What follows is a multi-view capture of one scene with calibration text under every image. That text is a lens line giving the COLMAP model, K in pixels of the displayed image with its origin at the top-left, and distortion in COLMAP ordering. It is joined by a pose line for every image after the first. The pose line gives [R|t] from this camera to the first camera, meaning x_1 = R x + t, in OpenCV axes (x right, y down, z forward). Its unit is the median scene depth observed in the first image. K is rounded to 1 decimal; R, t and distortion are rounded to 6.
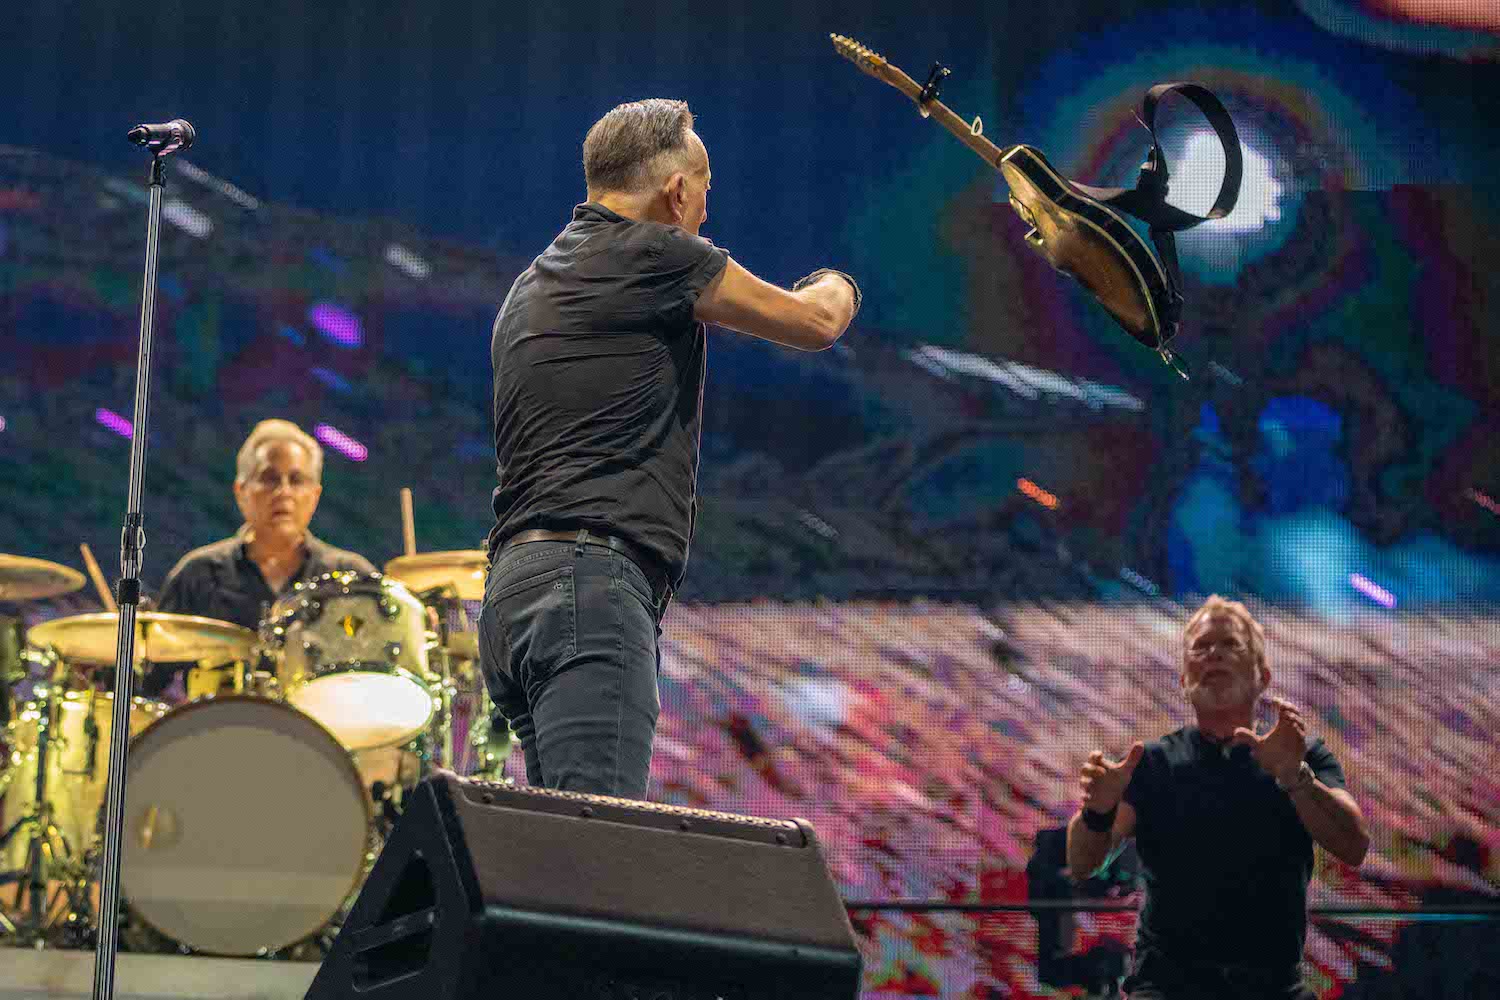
lens RADIAL K [[4037.0, 0, 749.0], [0, 4037.0, 500.0], [0, 0, 1]] dist [-0.157860, 0.000000]
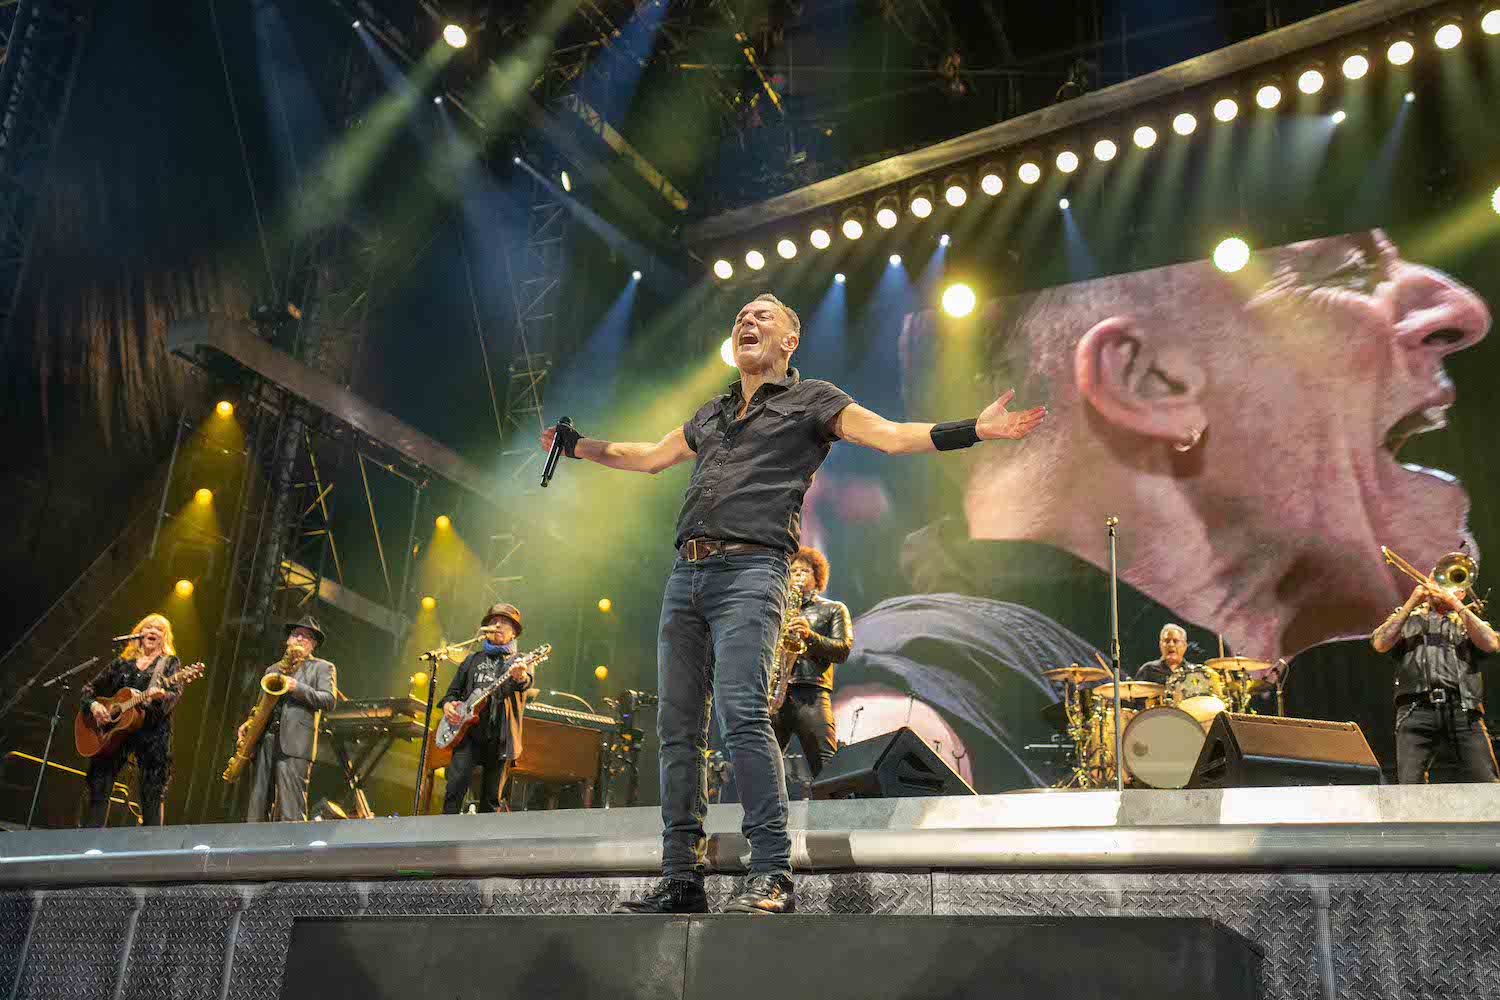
lens RADIAL K [[1468.7, 0, 753.4], [0, 1468.7, 493.3], [0, 0, 1]] dist [0.010867, 0.000000]
pose [[0.924062, -0.113884, -0.364884, 0.019589], [0.075920, 0.990249, -0.116801, -0.007289], [0.374628, 0.080229, 0.923698, -0.218914]]
